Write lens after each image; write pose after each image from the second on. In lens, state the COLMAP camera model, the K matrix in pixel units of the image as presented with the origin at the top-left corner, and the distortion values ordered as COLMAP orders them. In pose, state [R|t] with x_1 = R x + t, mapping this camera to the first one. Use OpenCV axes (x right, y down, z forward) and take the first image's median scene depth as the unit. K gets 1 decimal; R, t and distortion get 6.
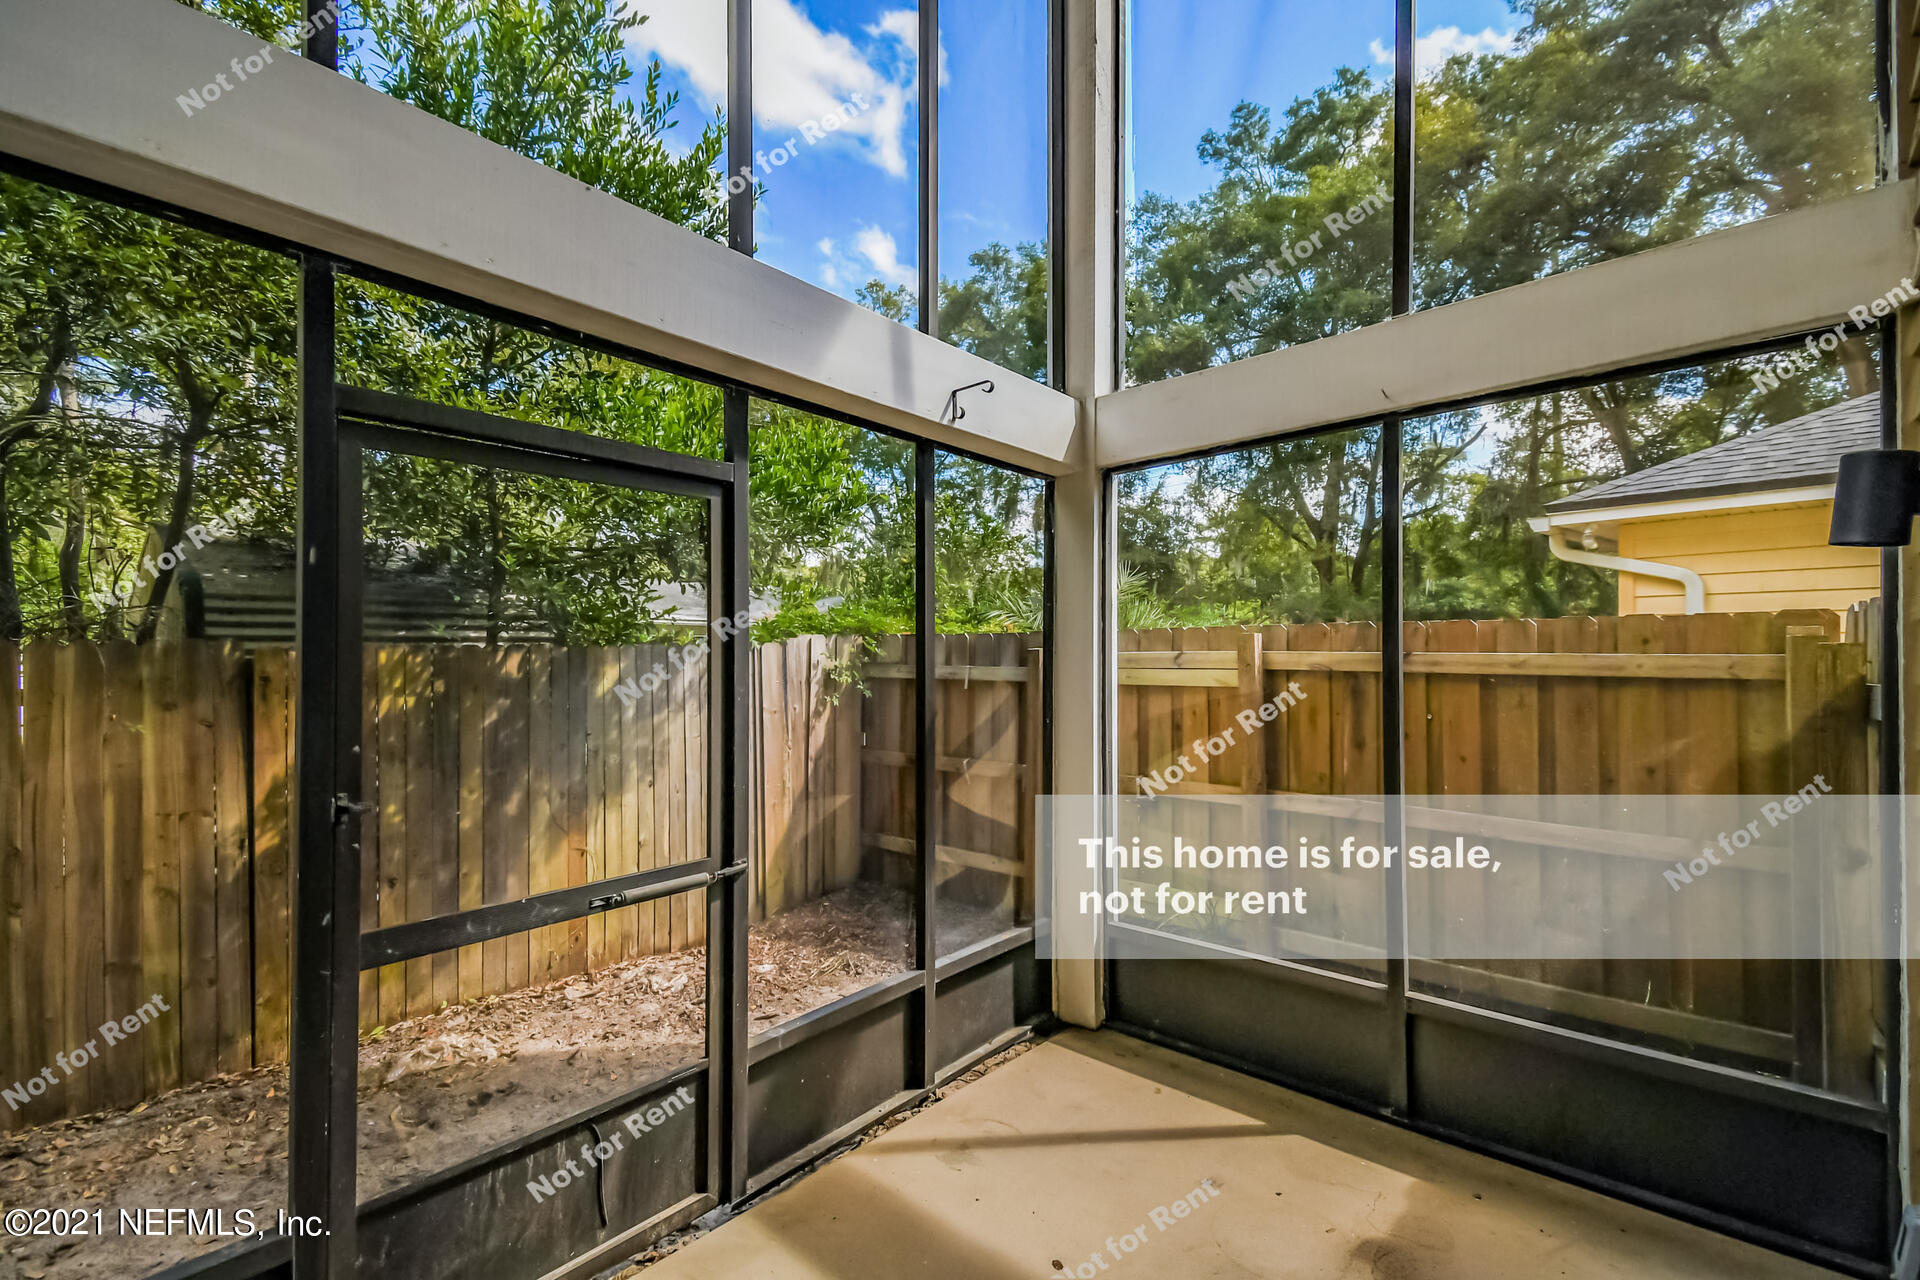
lens RADIAL K [[841.5, 0, 953.3], [0, 841.5, 634.5], [0, 0, 1]] dist [-0.000849, -0.000345]
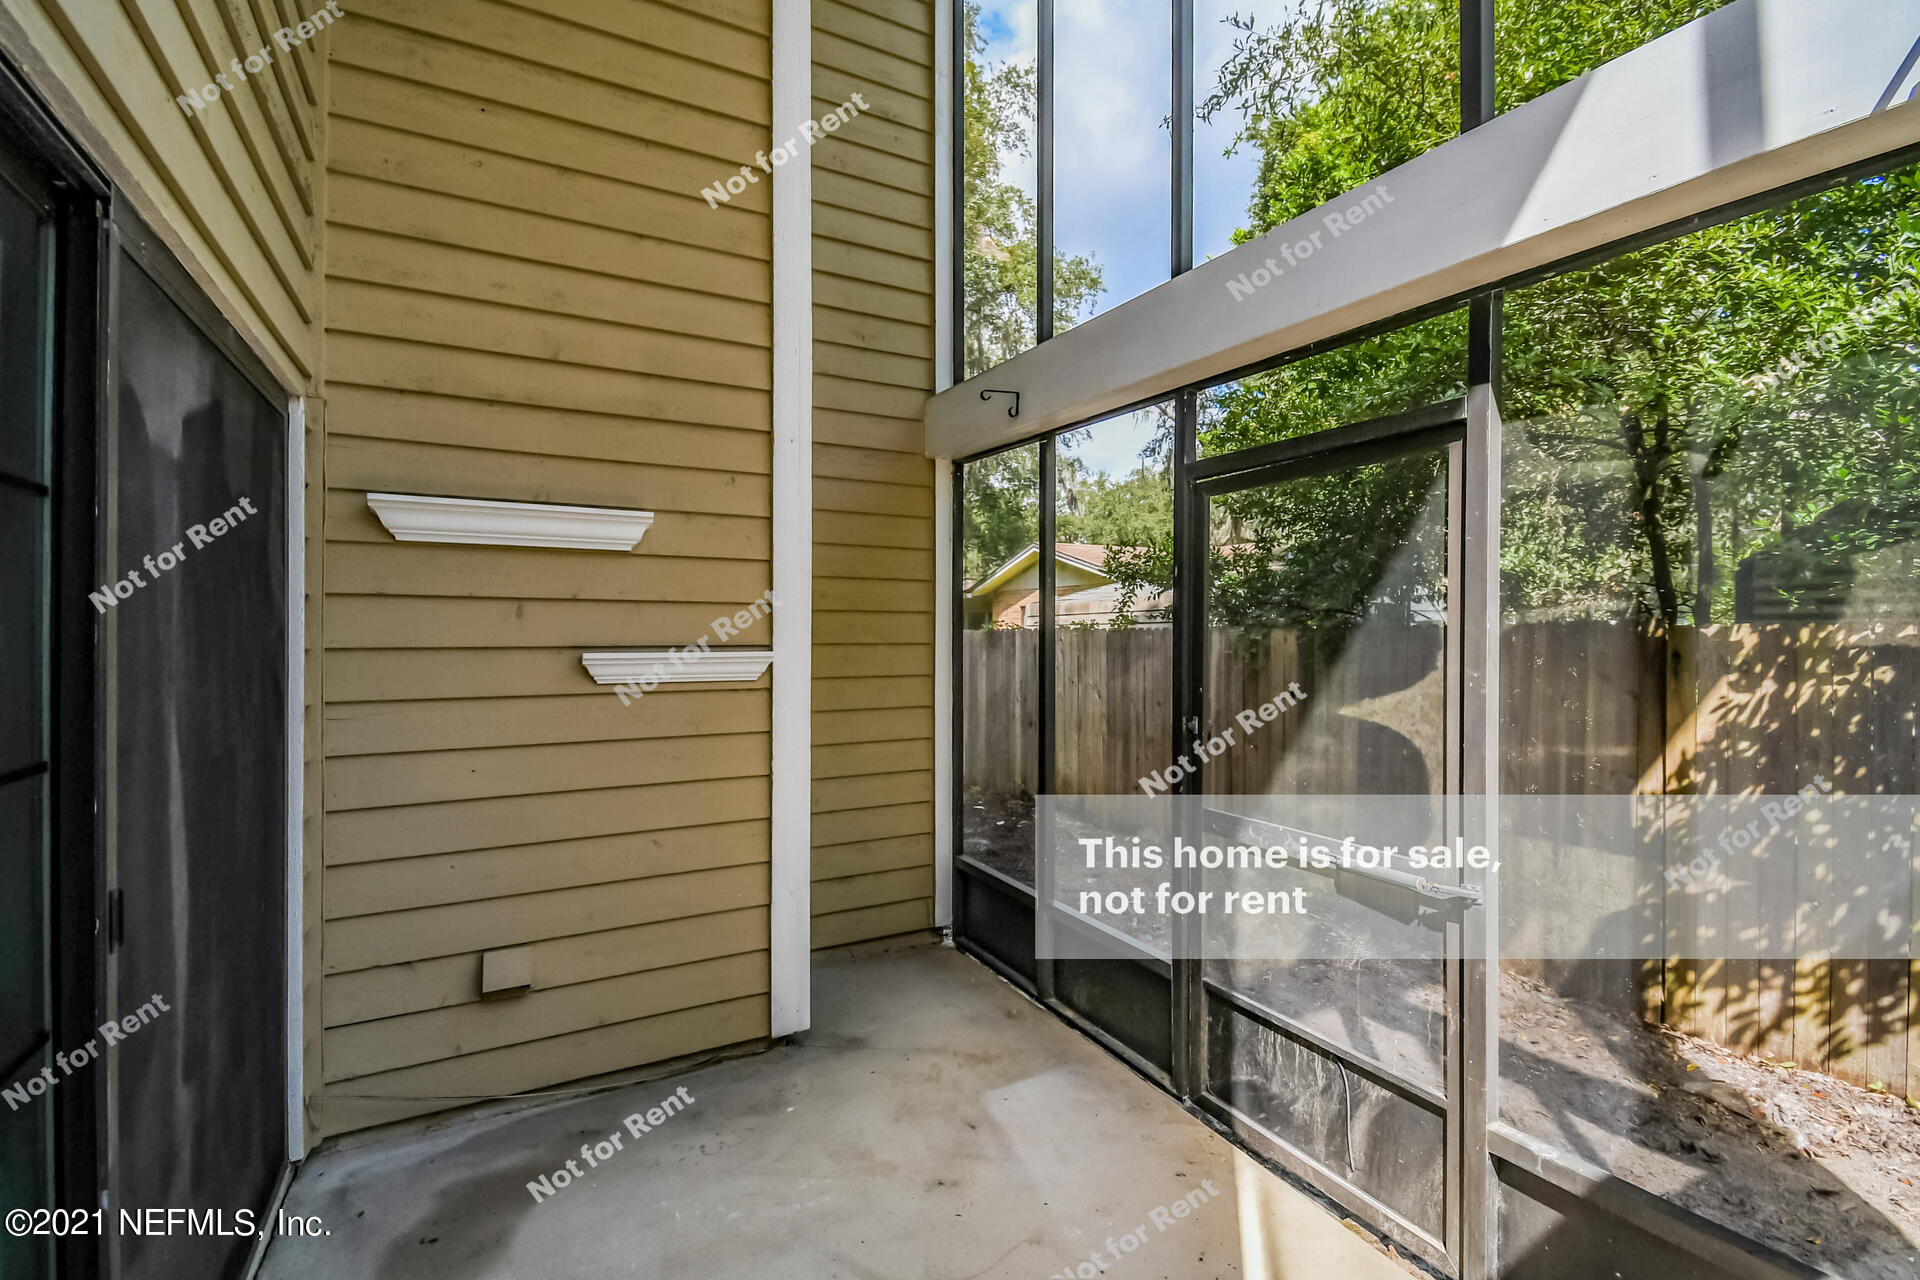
lens RADIAL K [[841.5, 0, 953.3], [0, 841.5, 634.5], [0, 0, 1]] dist [-0.000849, -0.000345]
pose [[-0.341814, -0.001701, -0.939766, 0.447101], [0.016923, 0.999825, -0.007966, 0.019294], [0.939615, -0.018627, -0.341726, 0.527097]]
